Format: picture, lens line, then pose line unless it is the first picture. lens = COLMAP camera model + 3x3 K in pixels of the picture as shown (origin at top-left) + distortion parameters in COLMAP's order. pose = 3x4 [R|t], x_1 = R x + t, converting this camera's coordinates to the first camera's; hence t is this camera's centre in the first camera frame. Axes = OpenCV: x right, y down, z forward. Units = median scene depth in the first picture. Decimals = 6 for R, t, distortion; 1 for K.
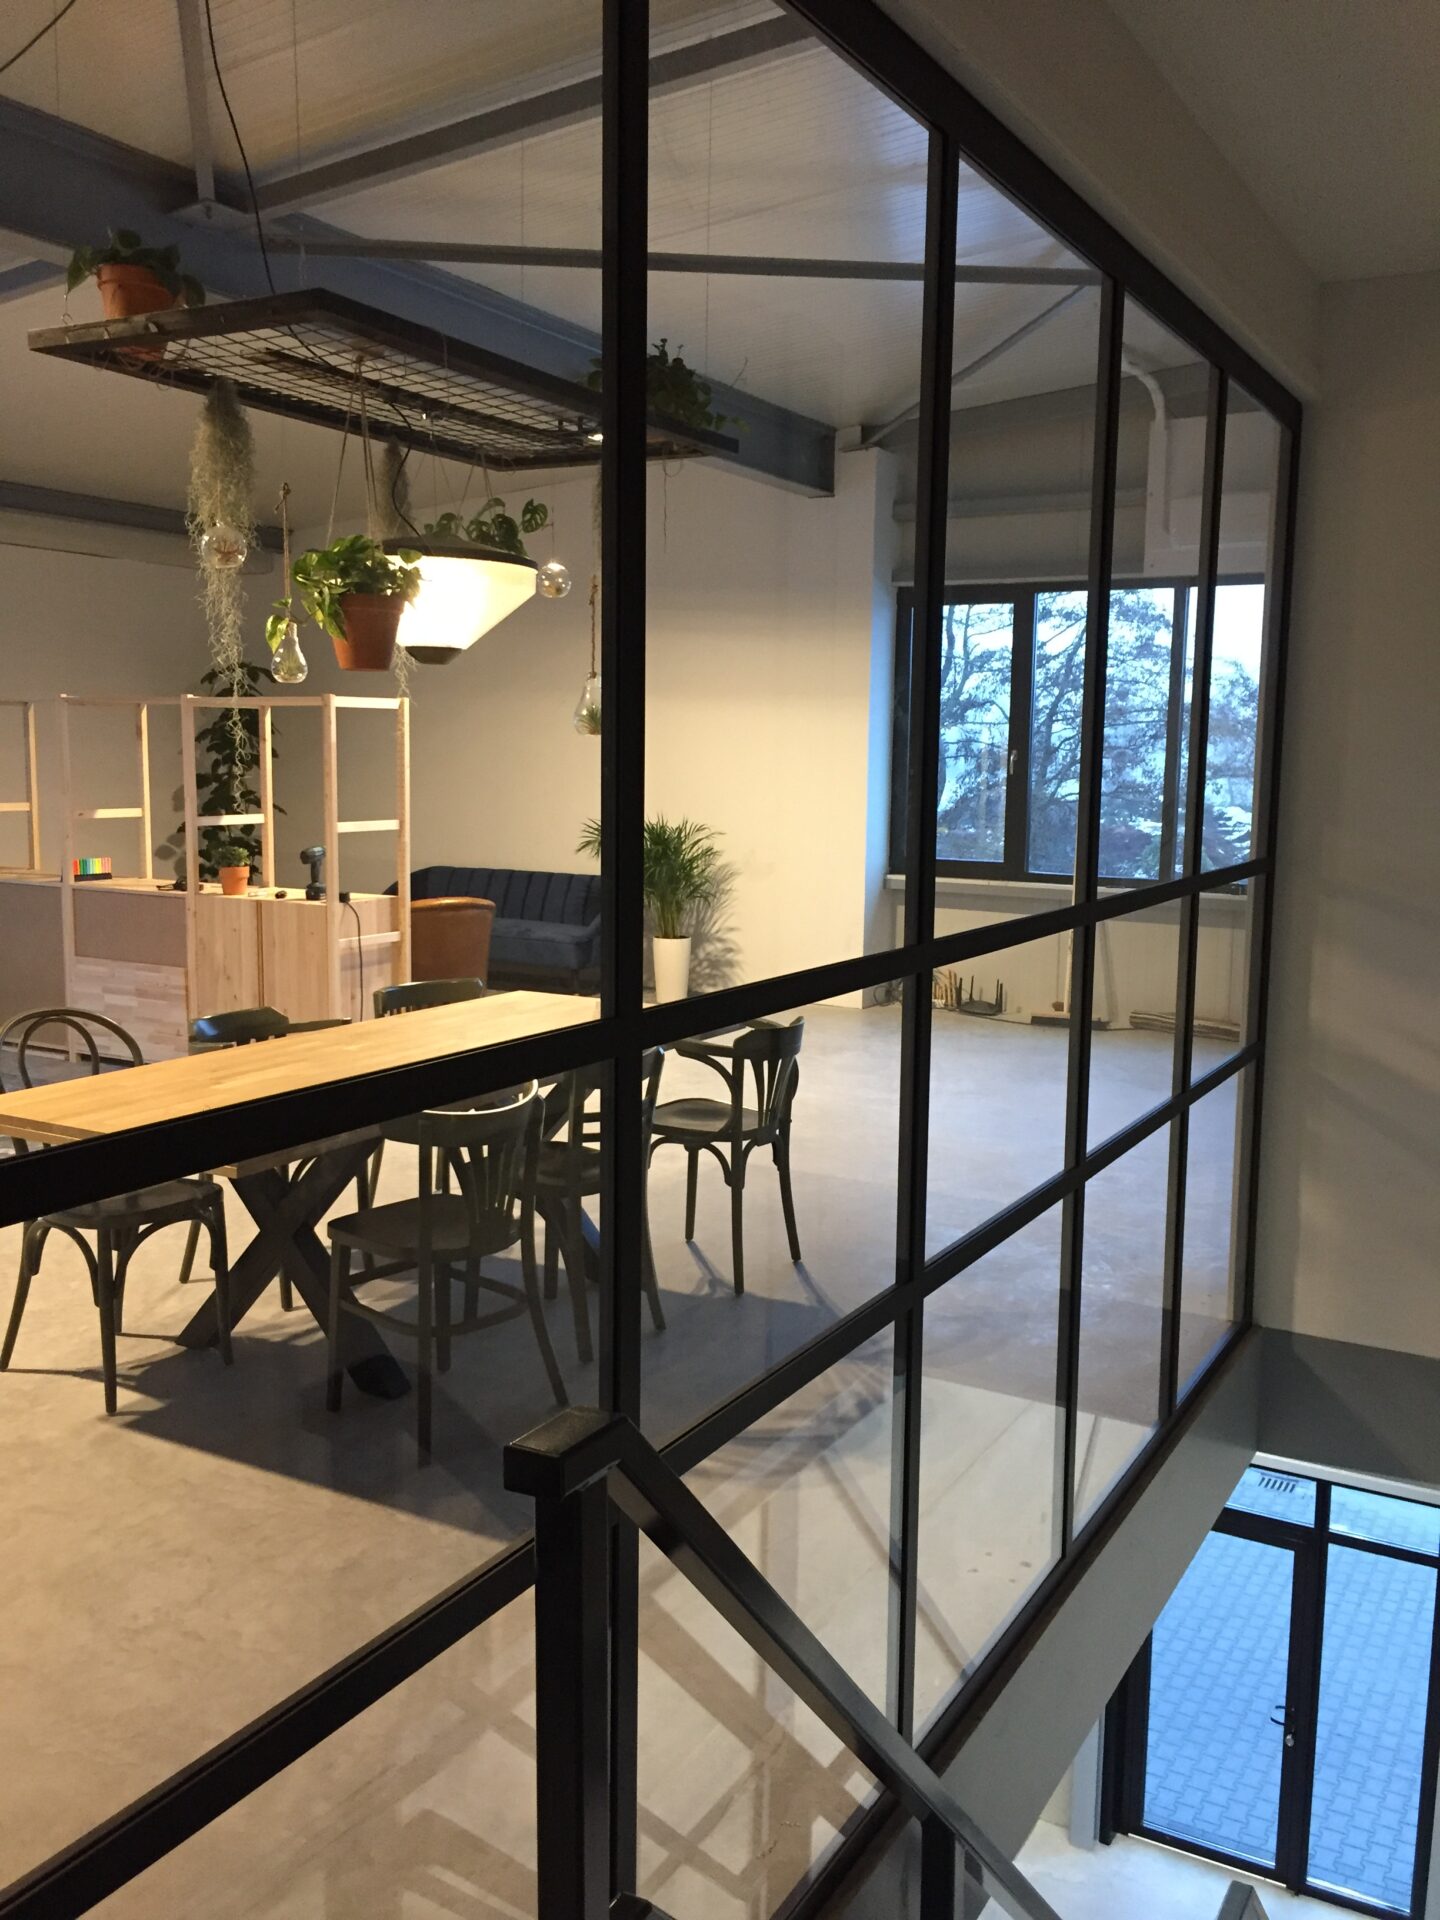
lens RADIAL K [[1642.4, 0, 714.6], [0, 1642.4, 952.0], [0, 0, 1]] dist [0.055509, -0.090194]
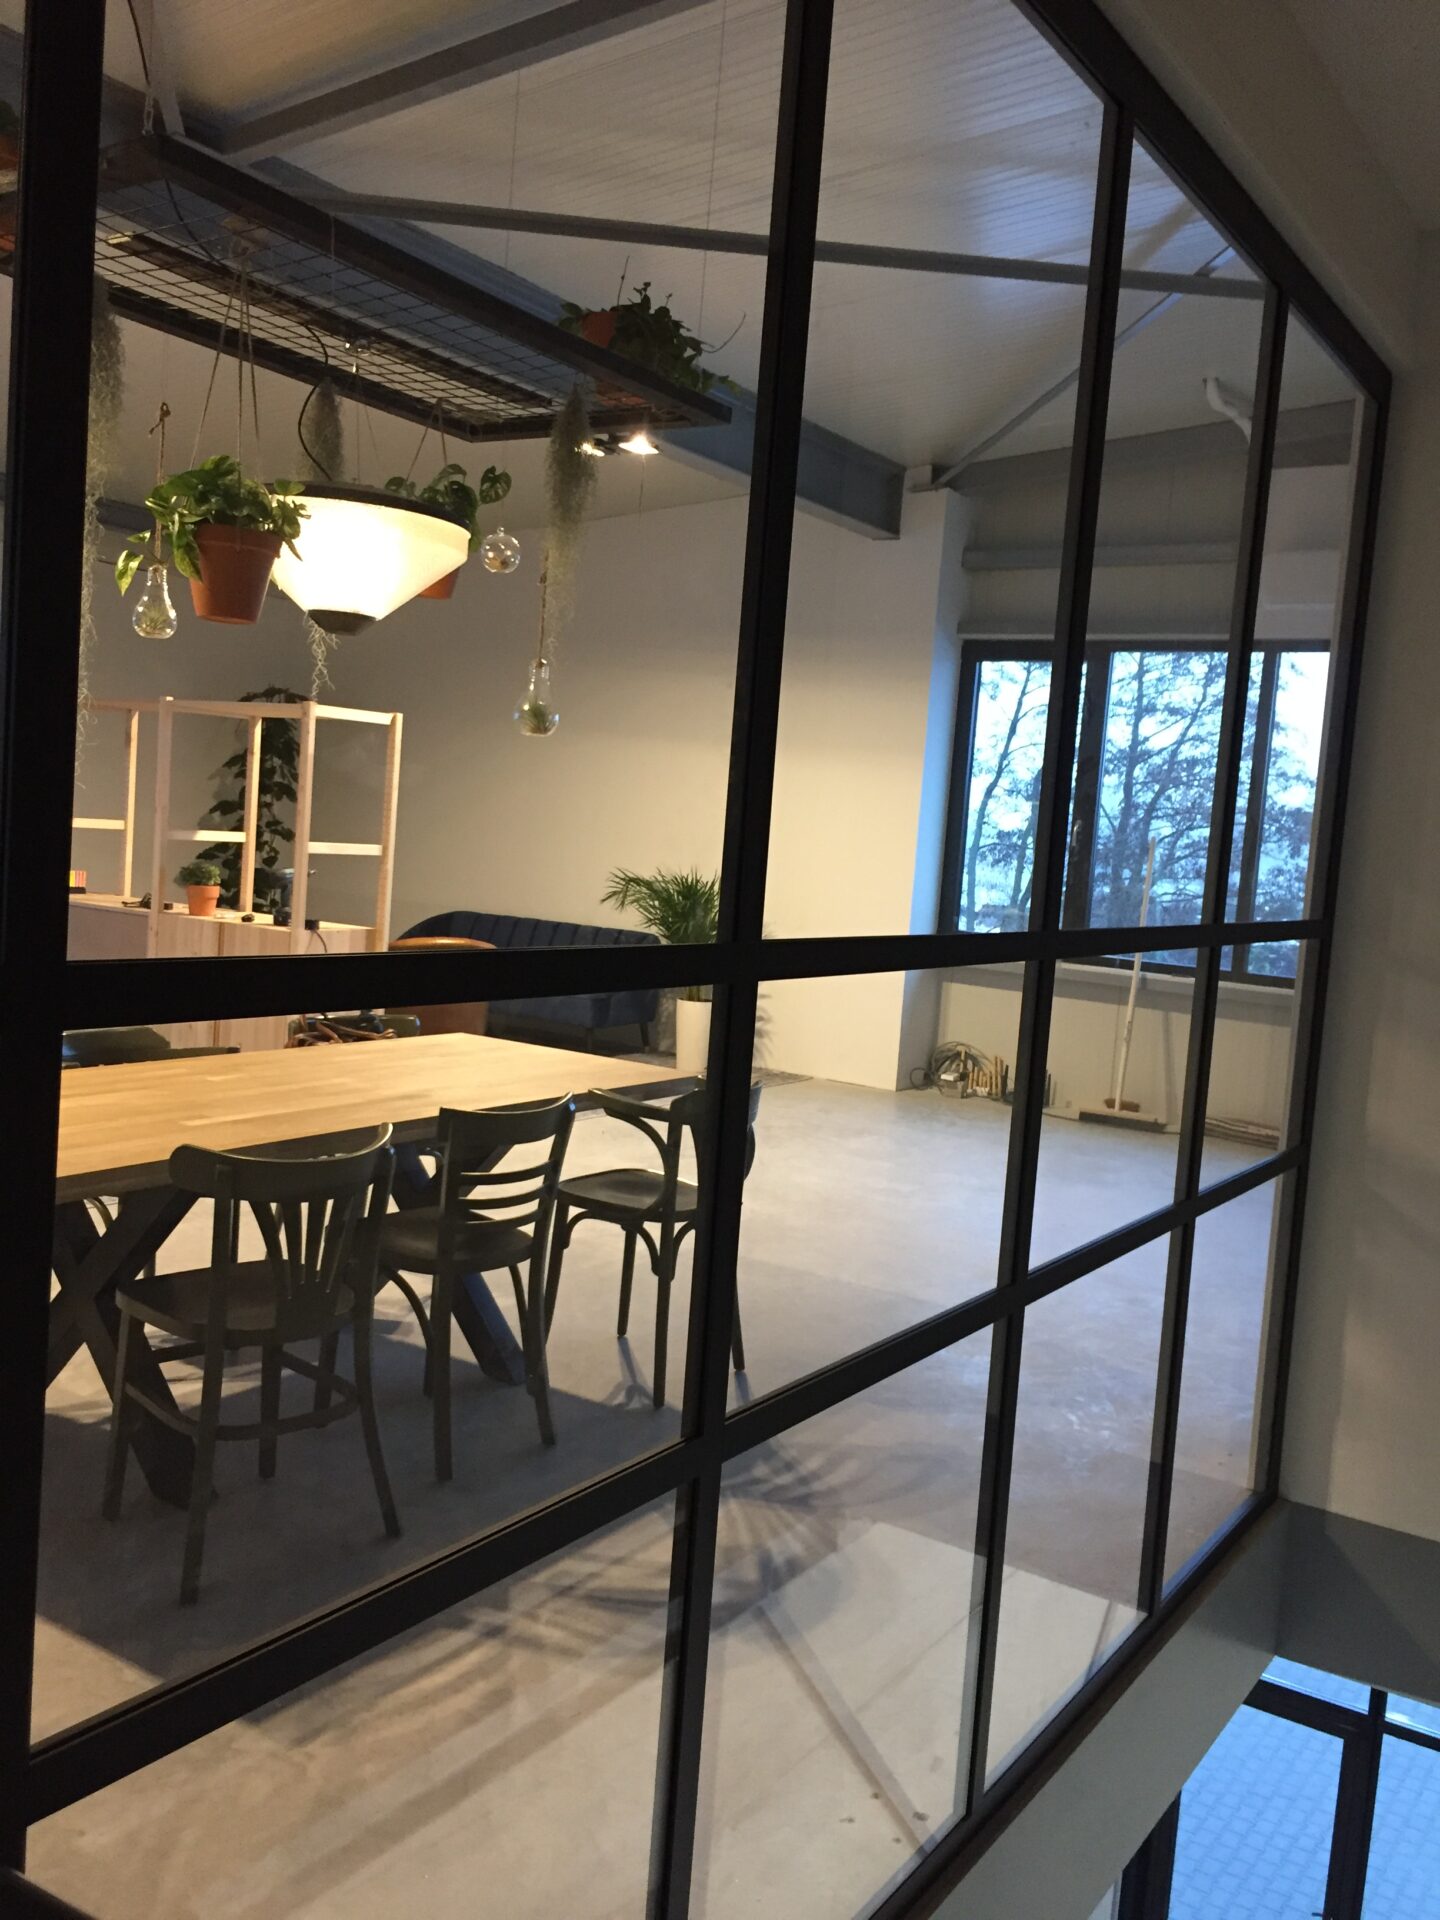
lens RADIAL K [[1642.4, 0, 716.6], [0, 1642.4, 960.1], [0, 0, 1]] dist [0.055509, -0.090194]
pose [[0.996311, 0.064192, -0.056960, 0.074260], [-0.066691, 0.996843, -0.043097, 0.015426], [0.054014, 0.046737, 0.997446, 0.151055]]
